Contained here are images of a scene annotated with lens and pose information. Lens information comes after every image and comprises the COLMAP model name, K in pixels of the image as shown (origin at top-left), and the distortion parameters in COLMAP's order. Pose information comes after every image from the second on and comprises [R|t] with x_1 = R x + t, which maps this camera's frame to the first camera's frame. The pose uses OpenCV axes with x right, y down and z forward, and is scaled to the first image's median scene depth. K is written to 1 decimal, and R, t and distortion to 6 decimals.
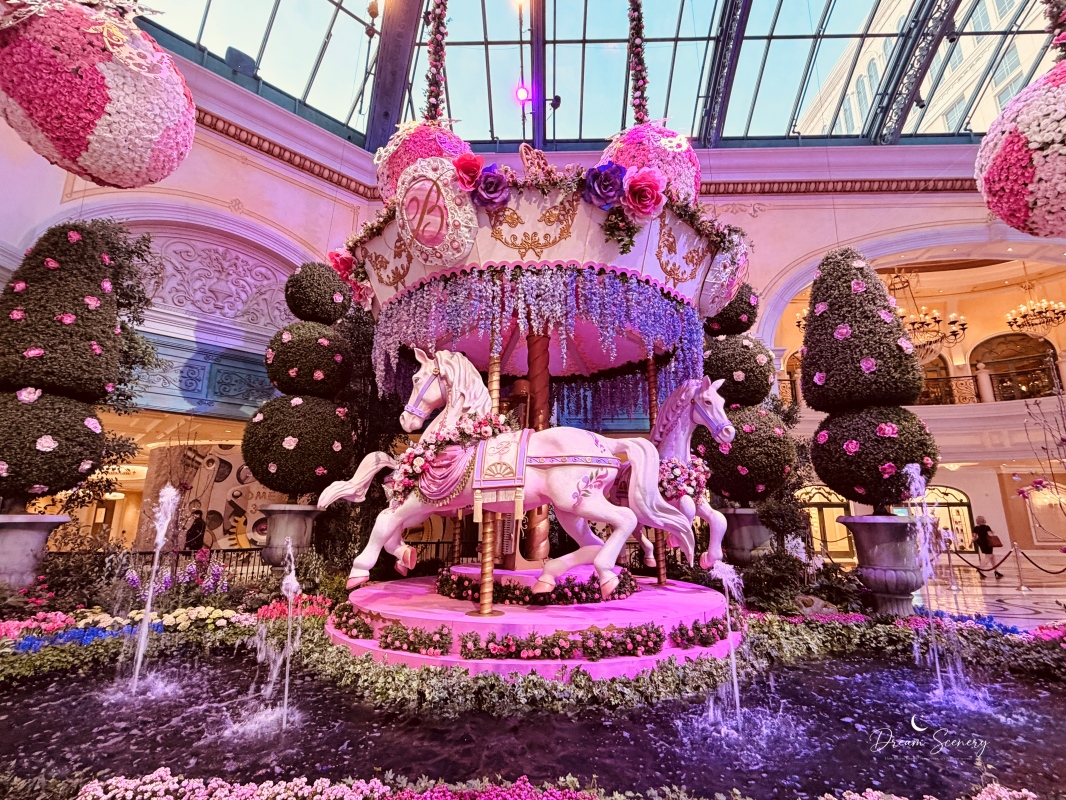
lens RADIAL K [[504.6, 0, 536.2], [0, 504.6, 403.4], [0, 0, 1]] dist [-0.000476, 0.000060]
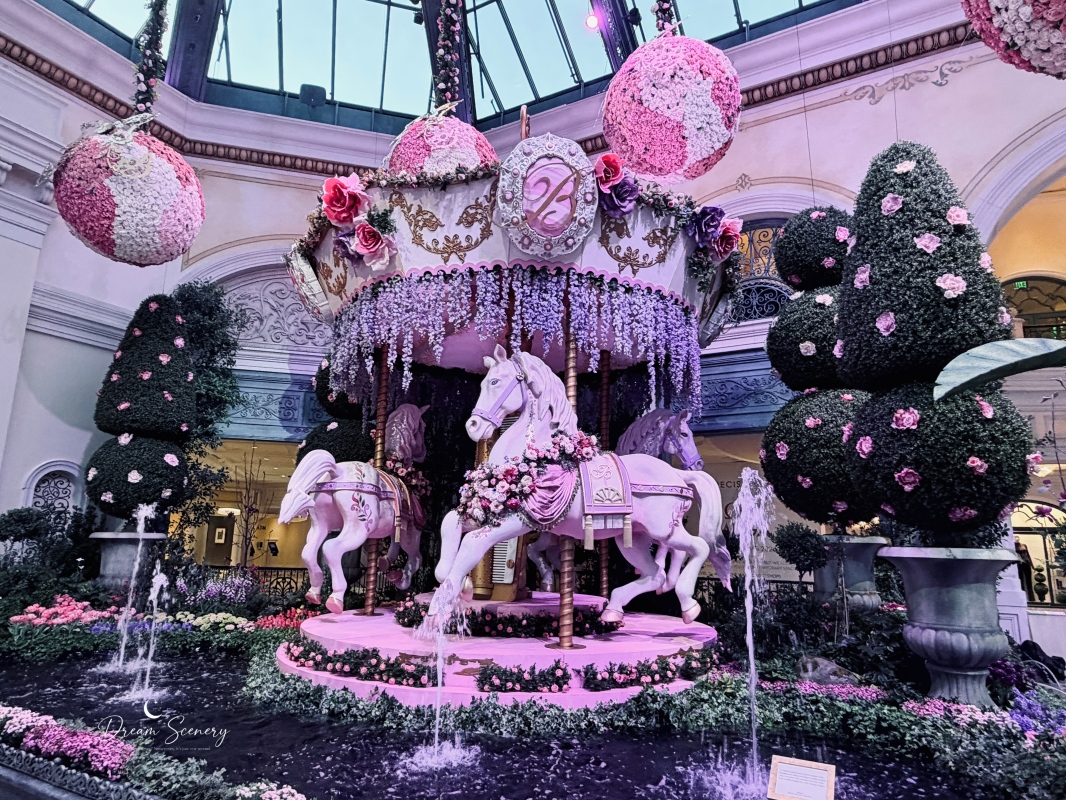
lens RADIAL K [[660.0, 0, 533.0], [0, 660.0, 400.0], [0, 0, 1]] dist [0.038127, 0.000606]
pose [[0.882298, -0.082961, -0.463322, 0.625515], [0.084957, 0.996246, -0.016602, 0.000826], [0.462960, -0.024714, 0.886034, -0.016723]]
